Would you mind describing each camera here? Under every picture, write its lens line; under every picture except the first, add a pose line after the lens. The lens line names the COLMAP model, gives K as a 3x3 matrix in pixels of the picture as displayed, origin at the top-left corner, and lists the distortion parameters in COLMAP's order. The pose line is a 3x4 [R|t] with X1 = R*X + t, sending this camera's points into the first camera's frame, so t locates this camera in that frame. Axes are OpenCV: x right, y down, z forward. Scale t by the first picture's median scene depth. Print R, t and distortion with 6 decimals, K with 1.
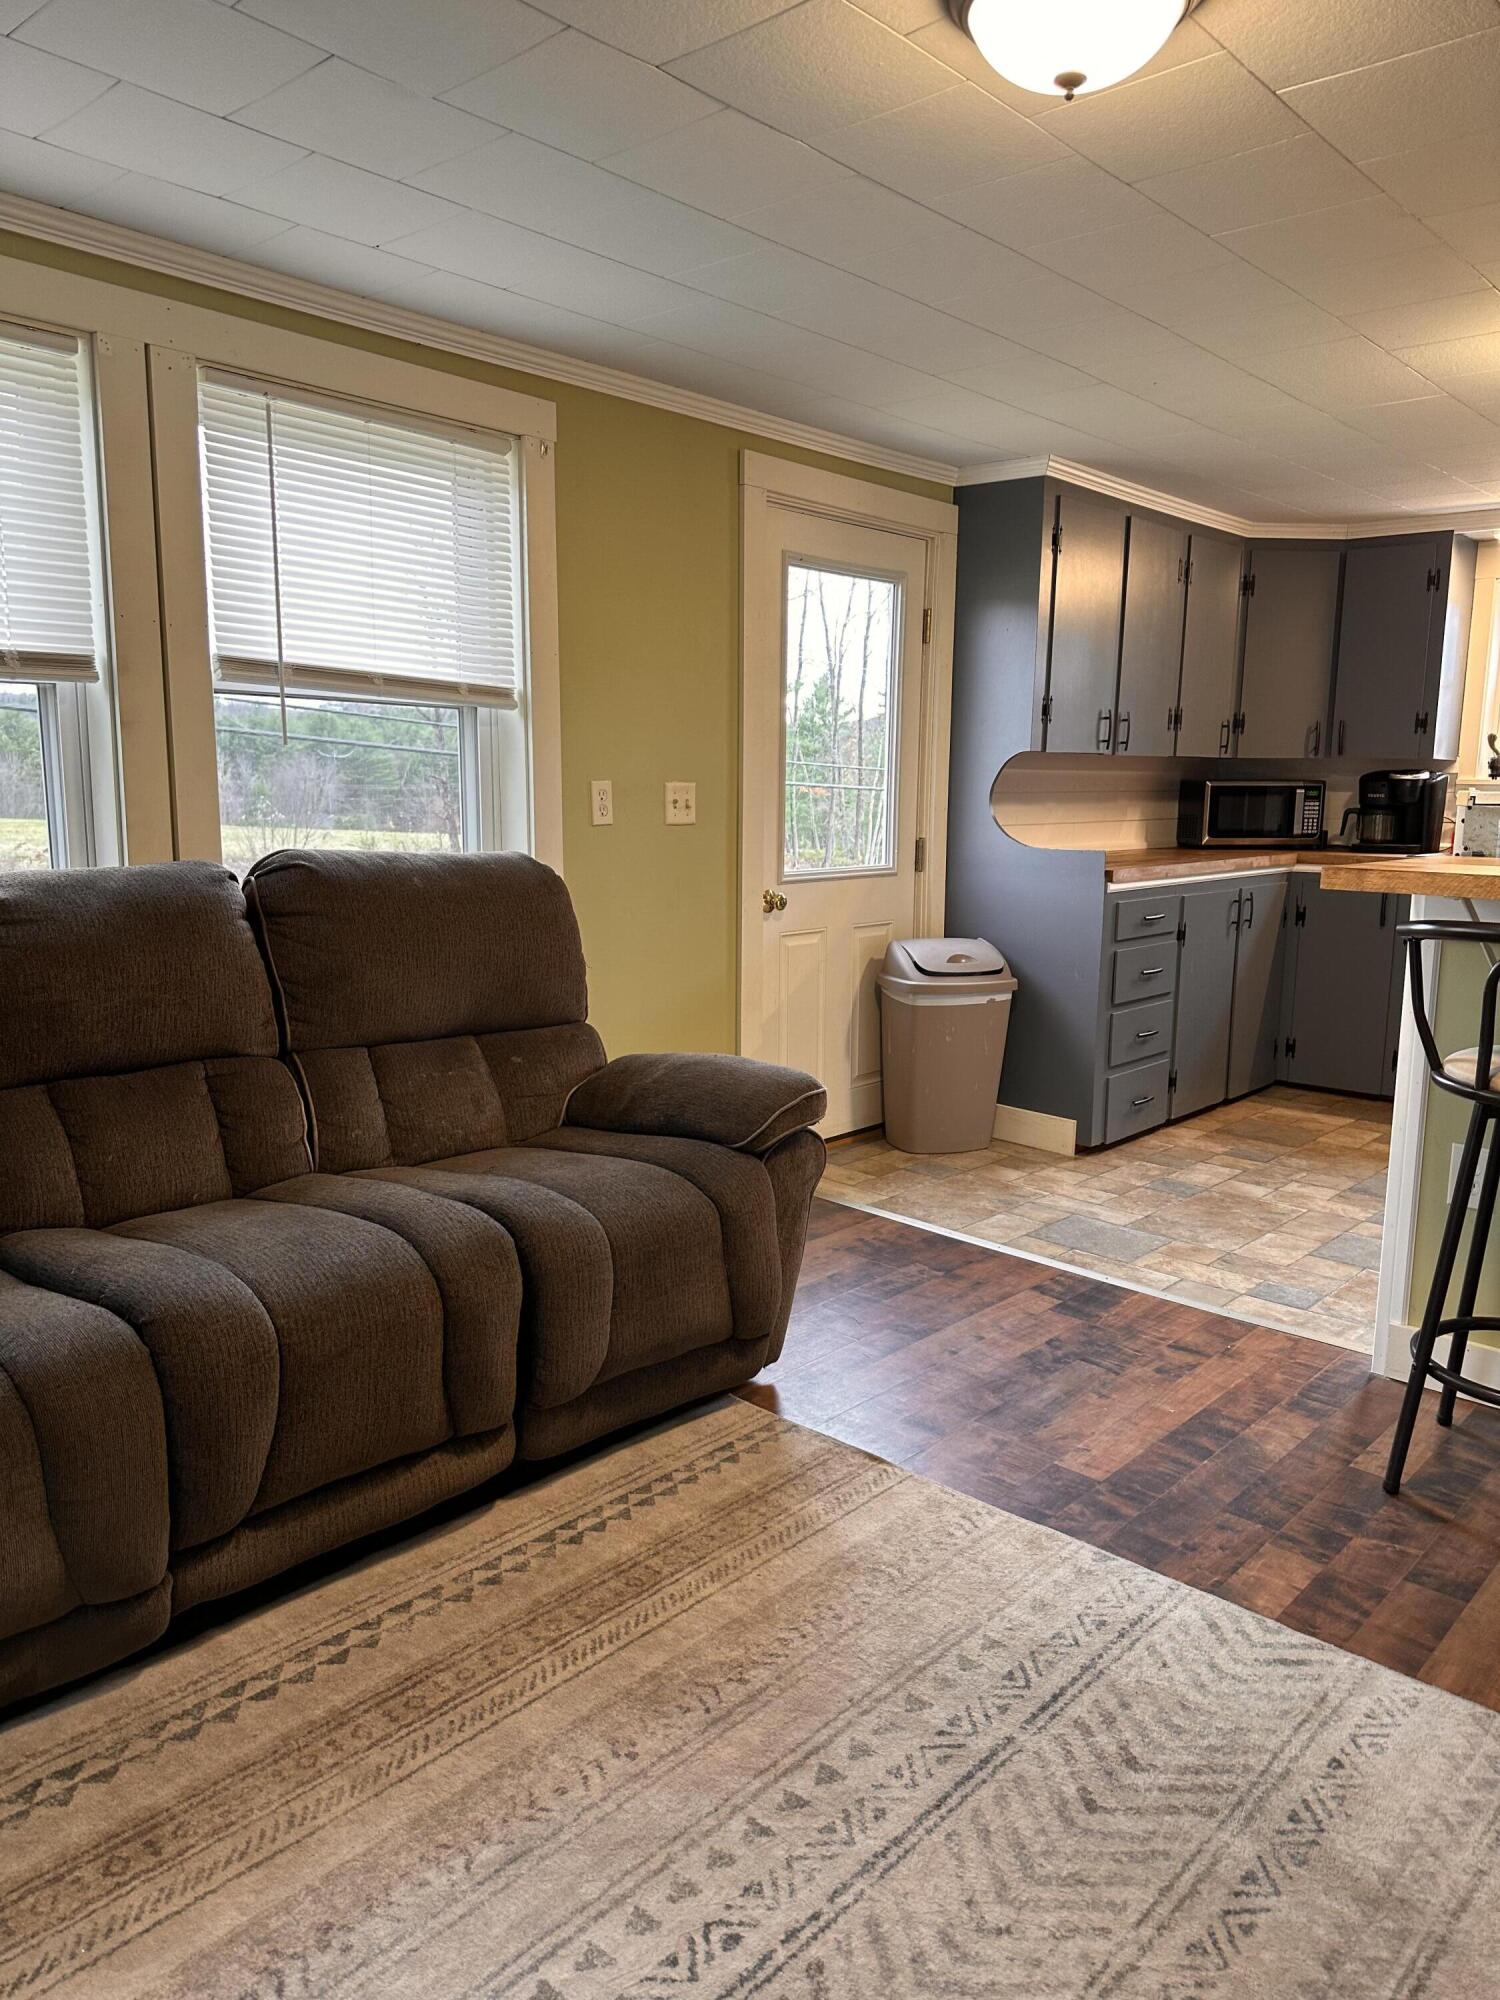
lens RADIAL K [[1403.5, 0, 747.1], [0, 1403.5, 1005.3], [0, 0, 1]] dist [0.066319, -0.081584]
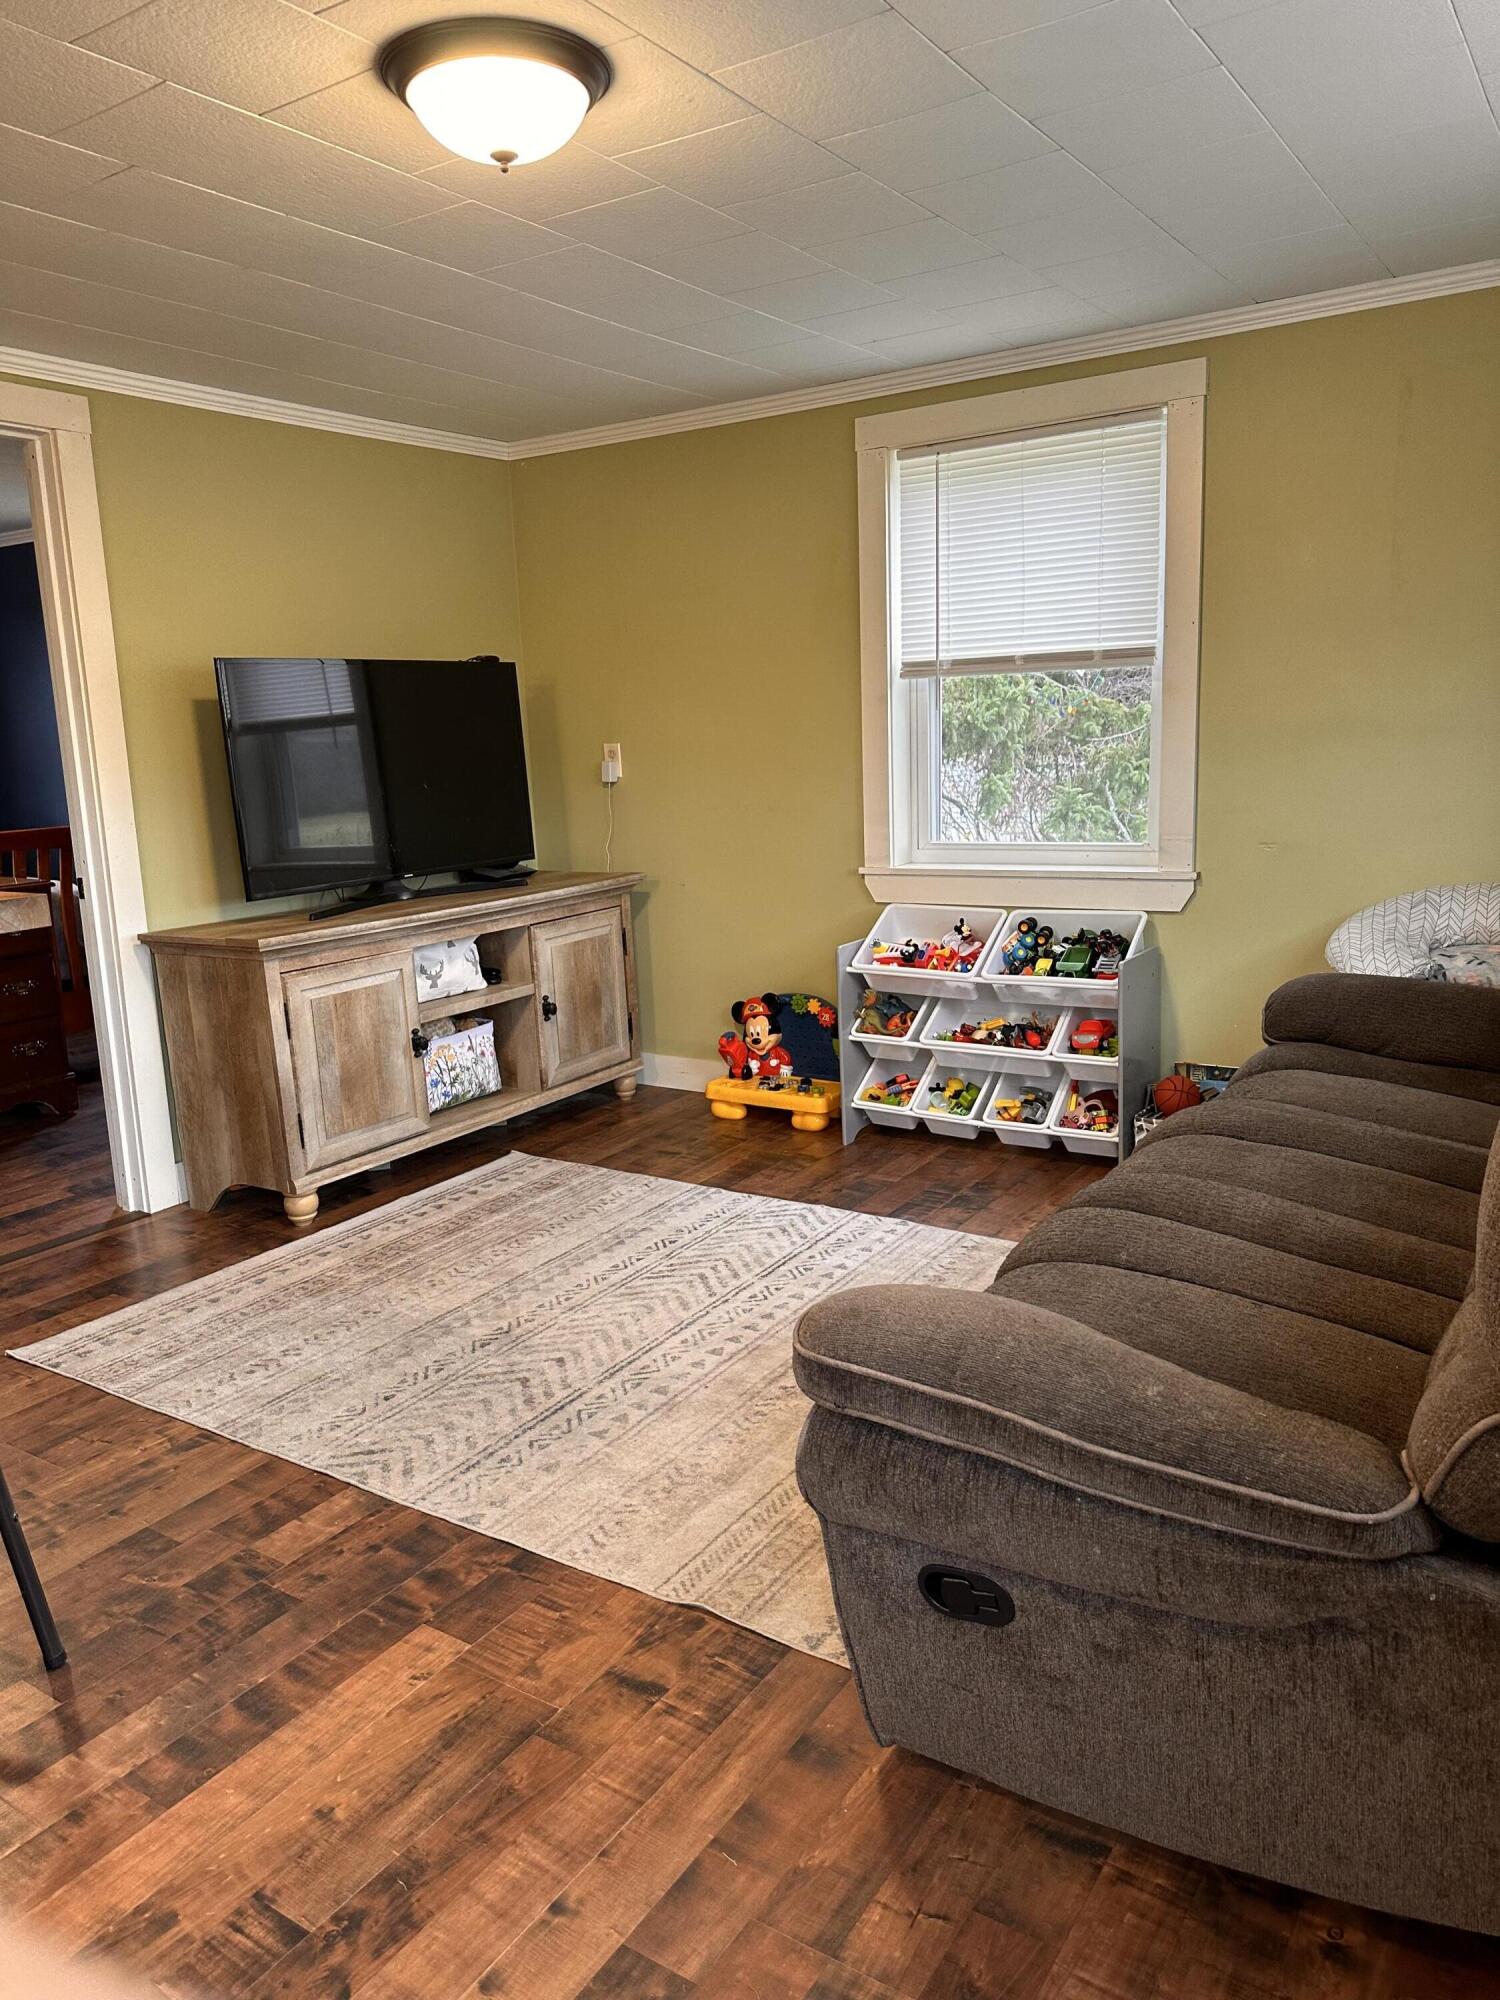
lens RADIAL K [[1403.5, 0, 753.2], [0, 1403.5, 997.6], [0, 0, 1]] dist [0.066319, -0.081584]
pose [[-0.987163, 0.051763, -0.151096, 0.158999], [-0.002268, 0.941386, 0.337323, -0.262477], [0.159700, 0.333335, -0.929184, 1.582599]]
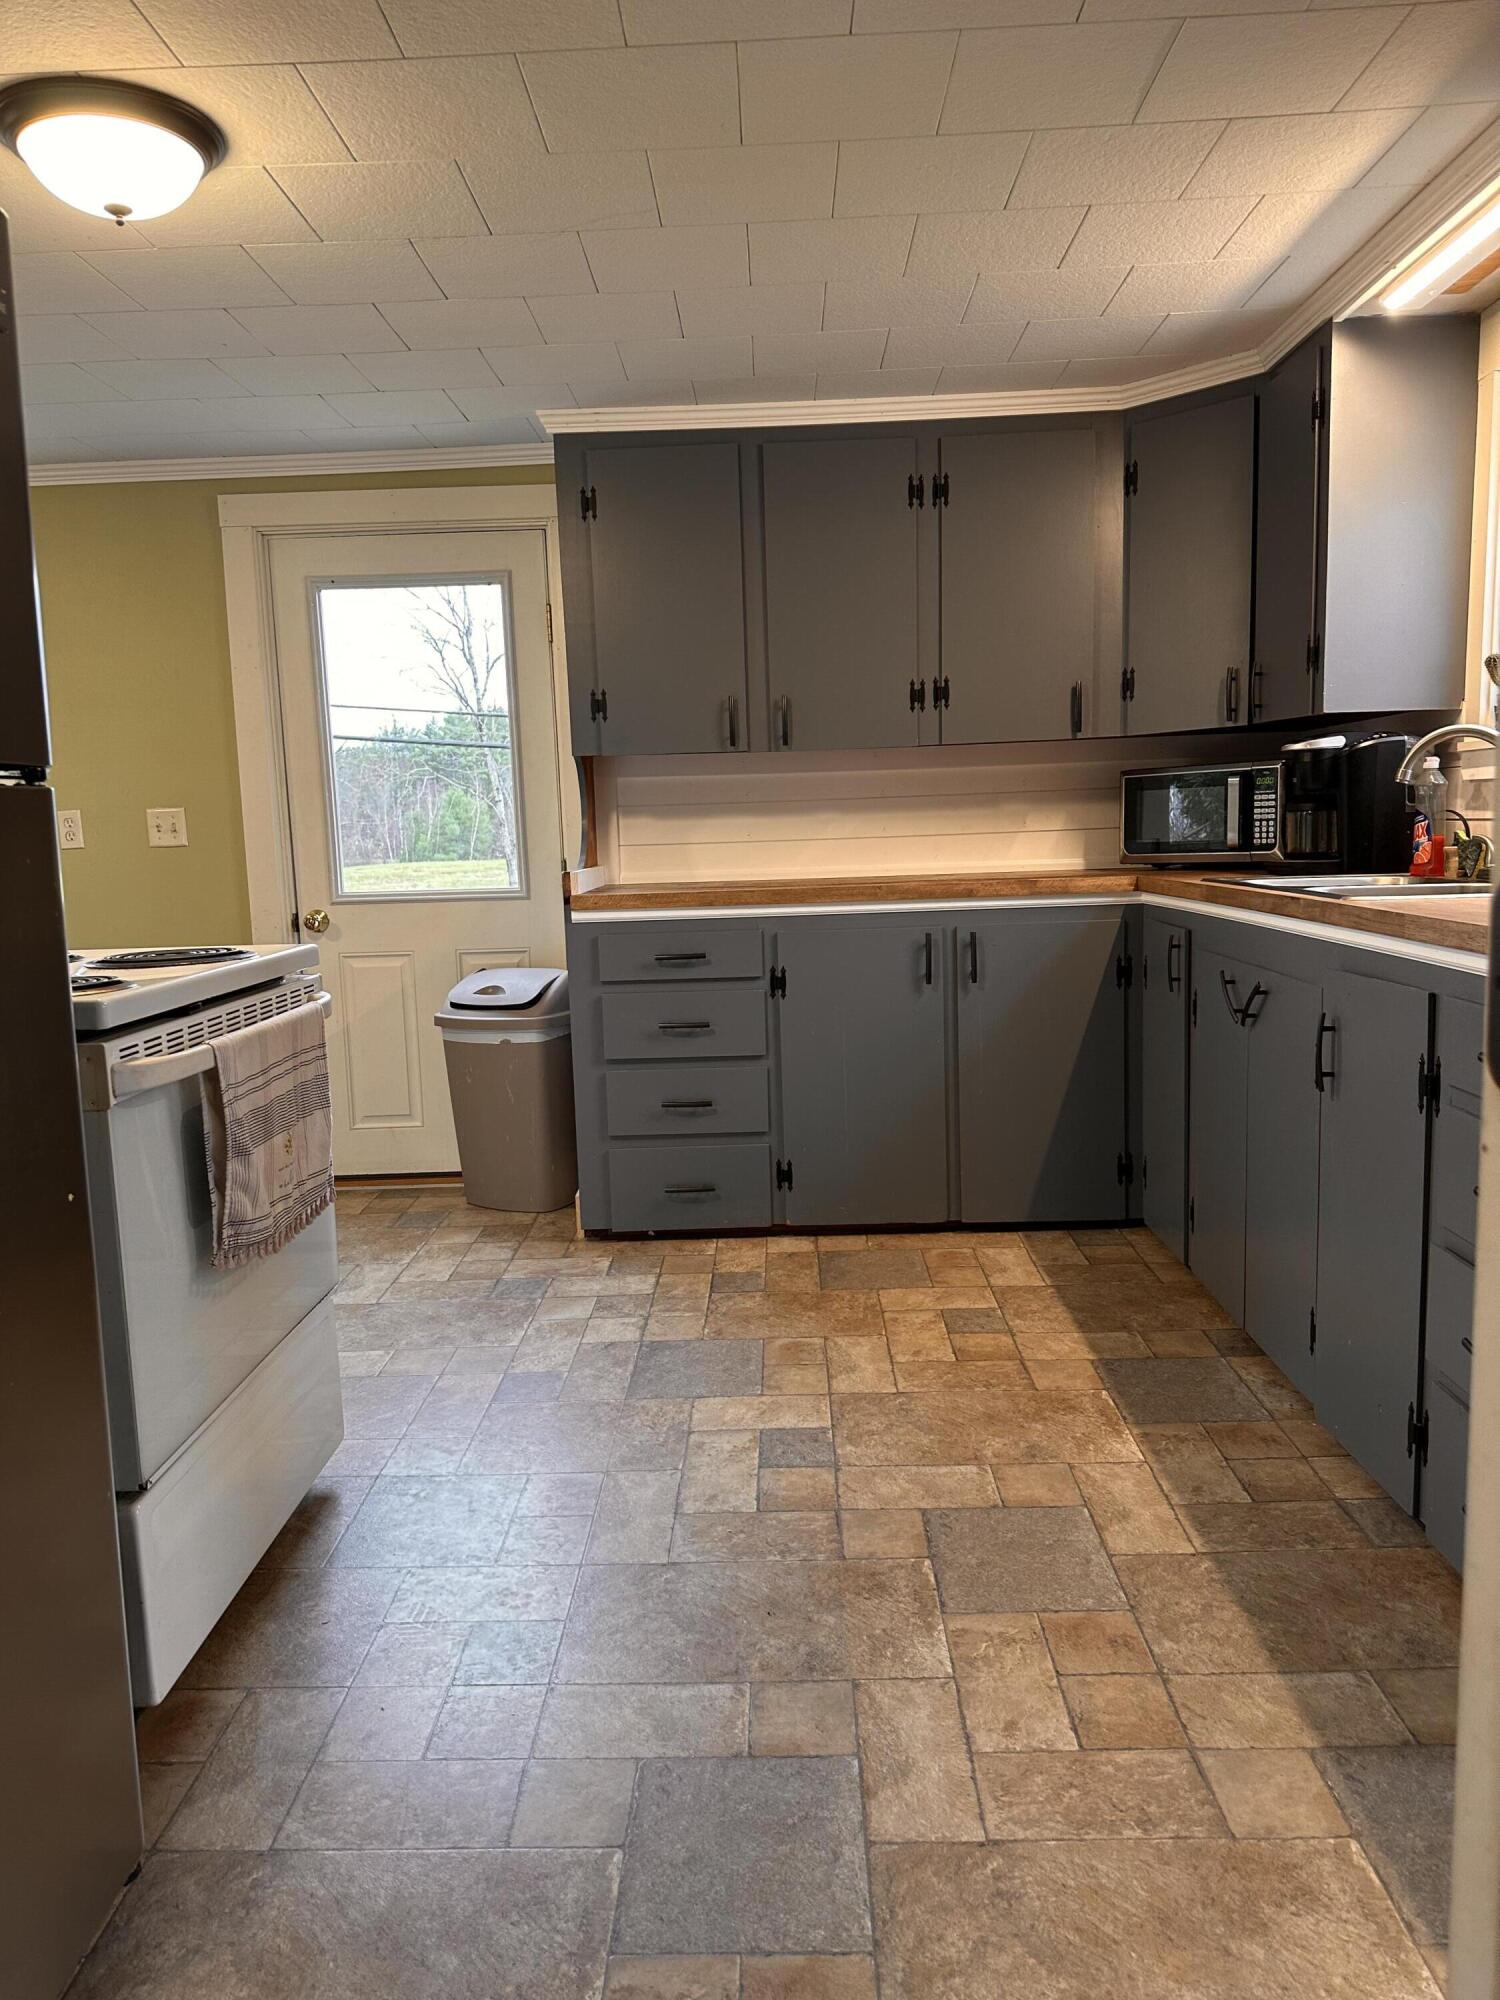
lens RADIAL K [[1403.5, 0, 746.5], [0, 1403.5, 998.2], [0, 0, 1]] dist [0.066319, -0.081584]
pose [[0.654414, 0.061350, -0.753643, 1.601427], [-0.081511, 0.996619, 0.010350, -0.089144], [0.751730, 0.054657, 0.657202, 0.916241]]
